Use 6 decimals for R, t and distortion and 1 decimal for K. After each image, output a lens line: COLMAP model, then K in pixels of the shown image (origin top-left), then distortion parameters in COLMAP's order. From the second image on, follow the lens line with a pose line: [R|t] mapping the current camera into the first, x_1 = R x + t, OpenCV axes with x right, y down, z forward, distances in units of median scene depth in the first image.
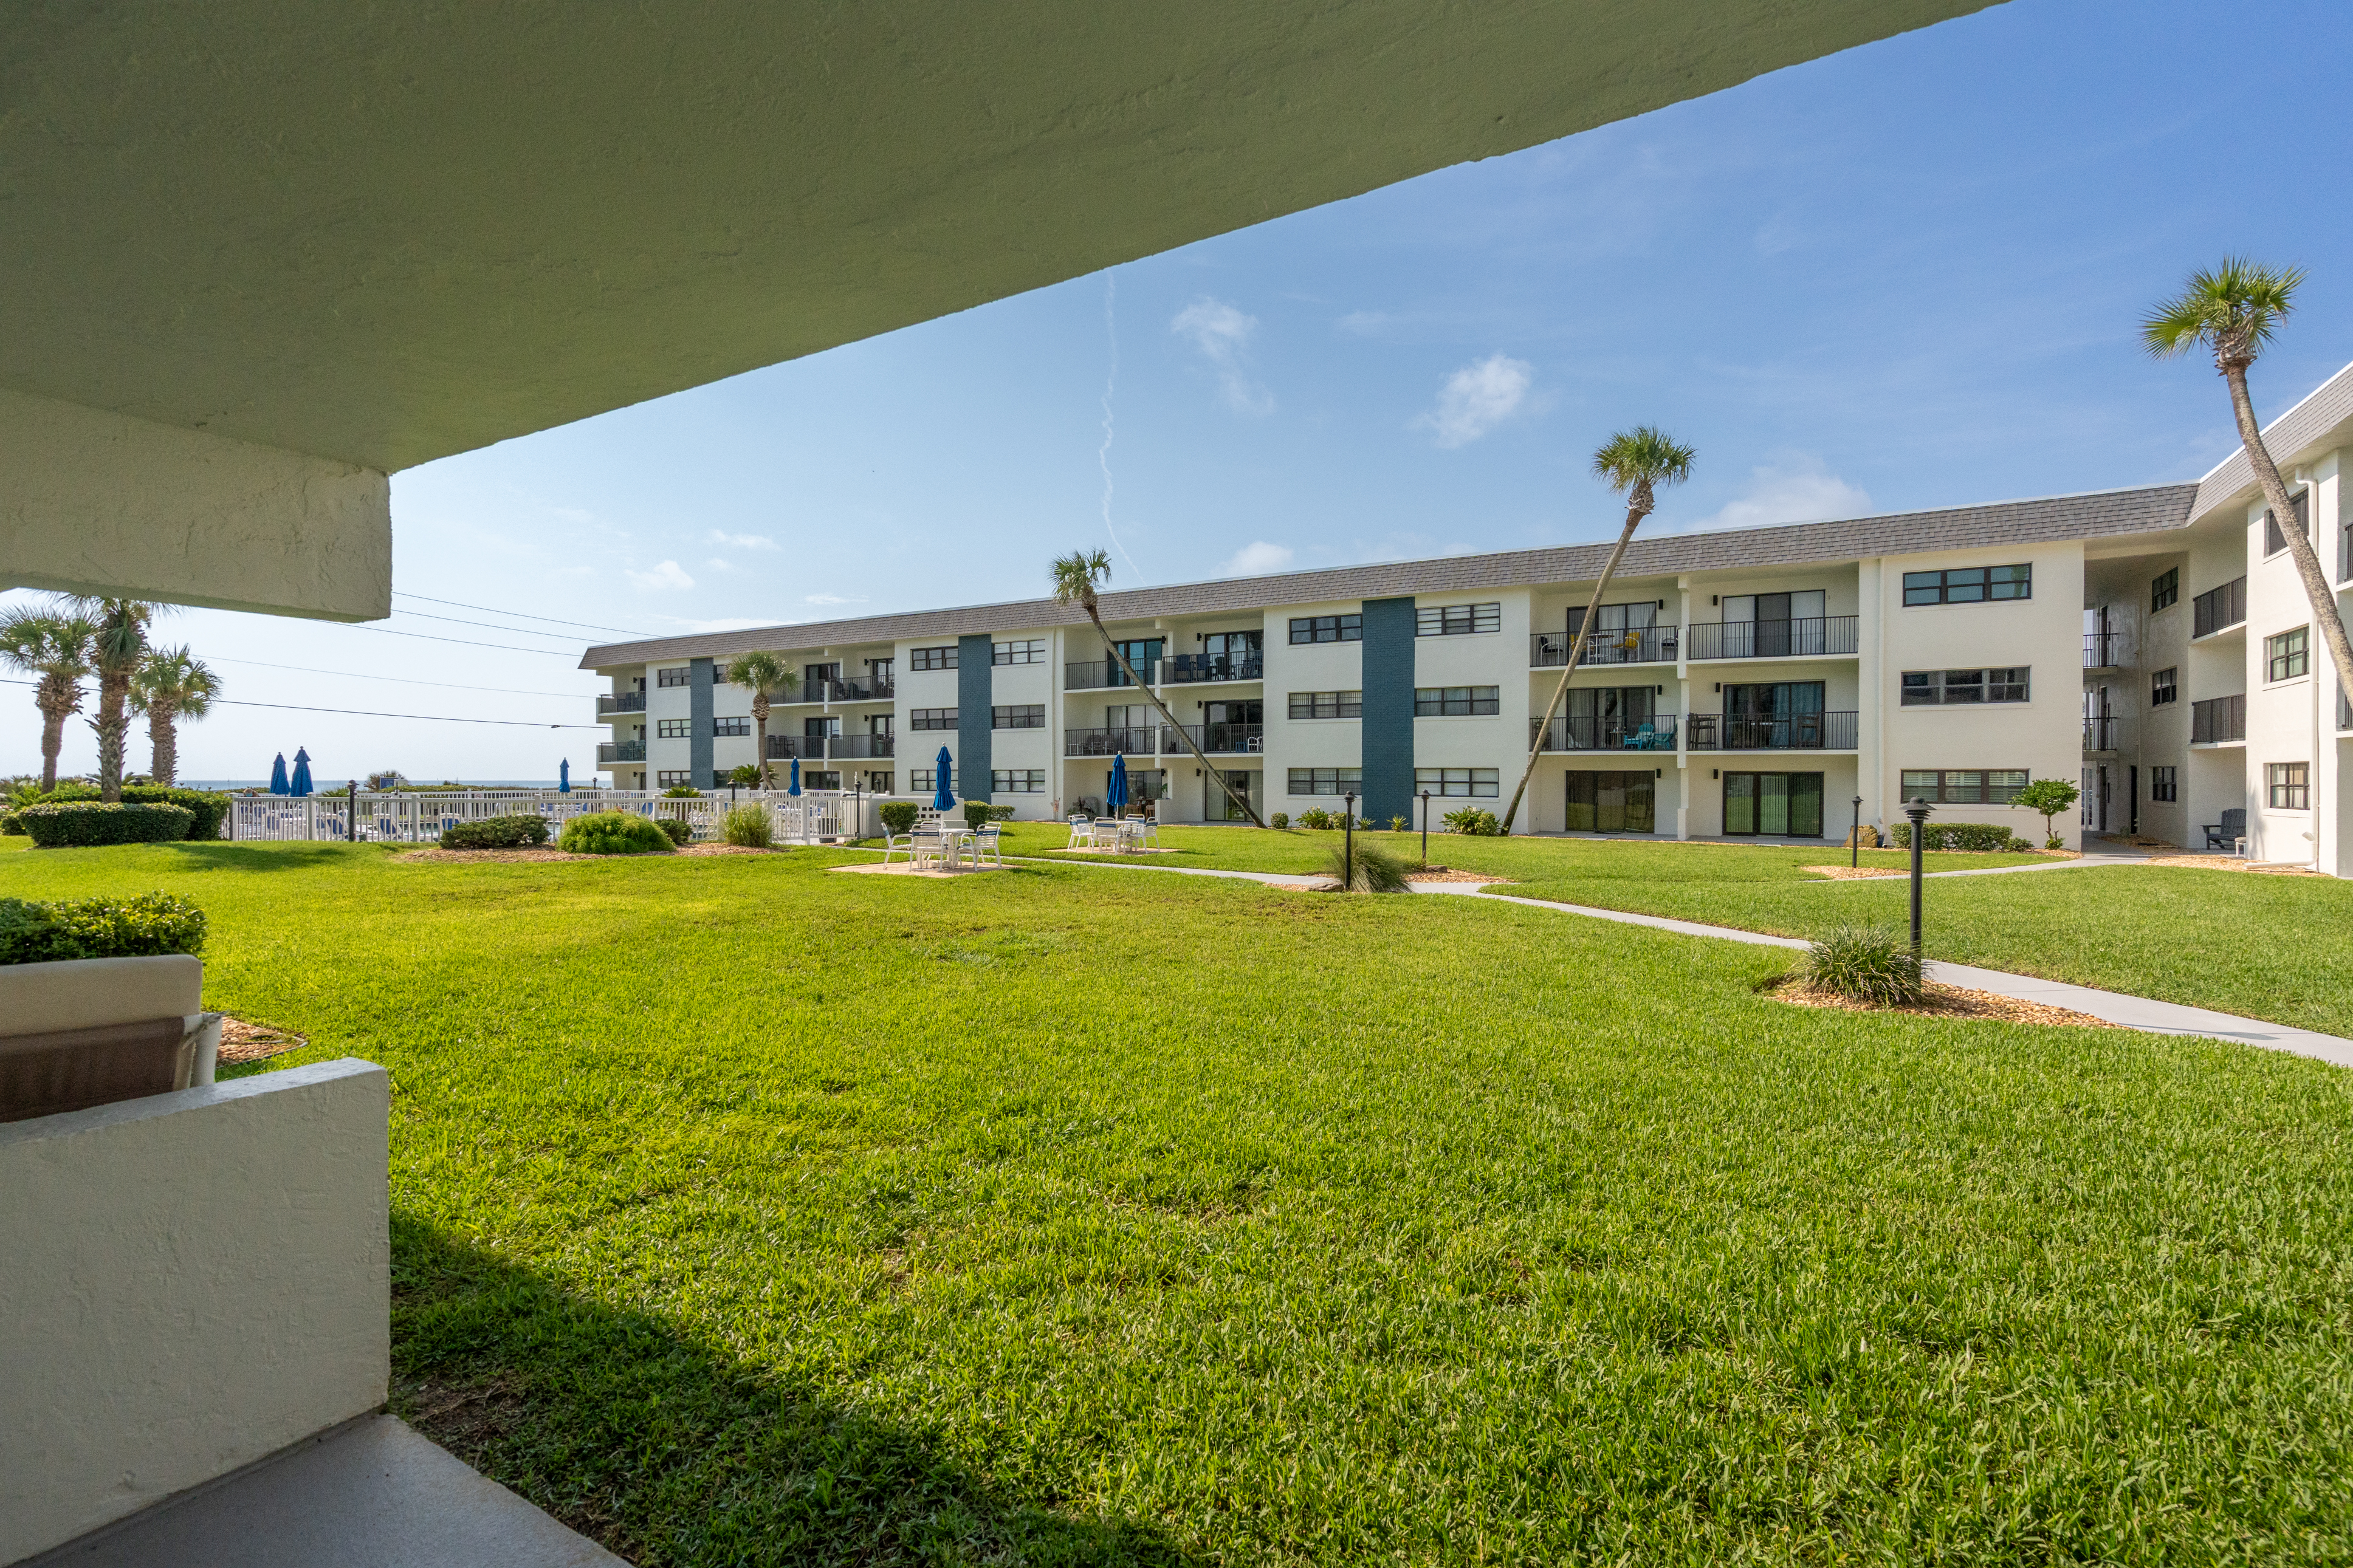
lens RADIAL K [[1110.1, 0, 1169.9], [0, 1110.1, 815.2], [0, 0, 1]] dist [-0.015631, 0.000595]
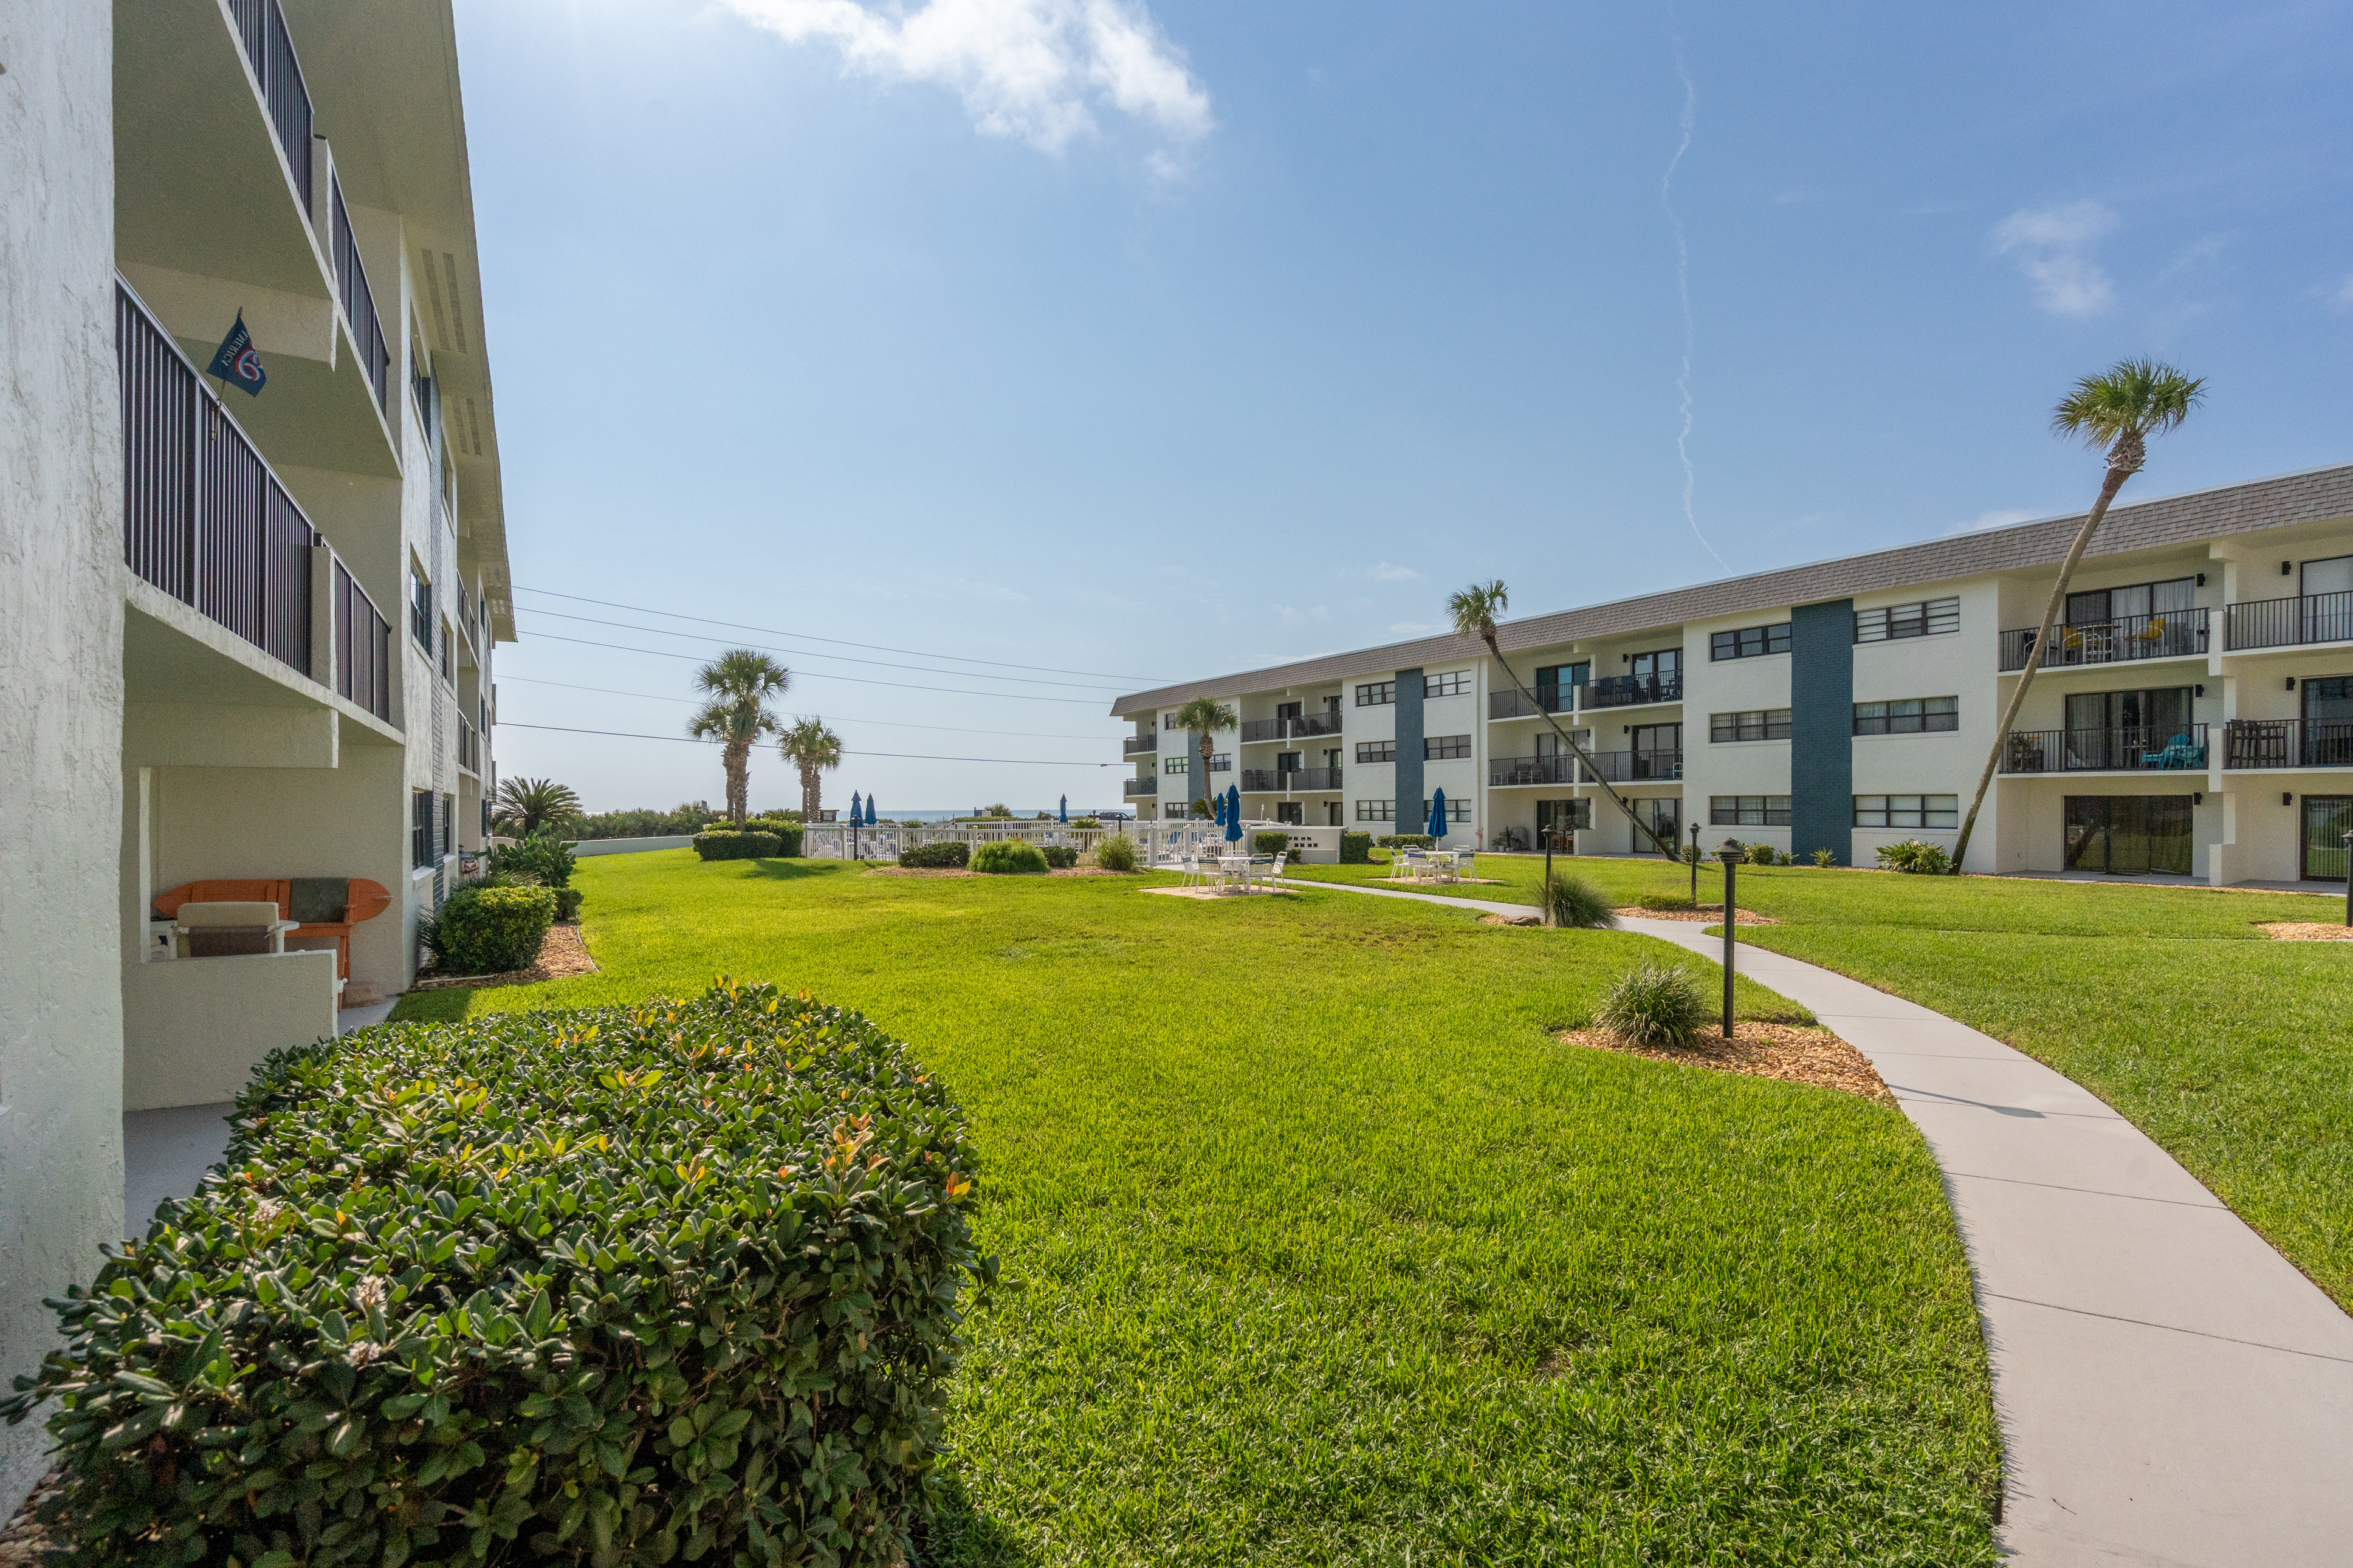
lens RADIAL K [[1120.6, 0, 1164.1], [0, 1120.6, 850.4], [0, 0, 1]] dist [-0.000100, 0.000942]
pose [[0.875229, 0.011693, -0.483568, 0.164815], [-0.007905, 0.999920, 0.009872, -0.003192], [0.483644, -0.004817, 0.875251, -0.030501]]
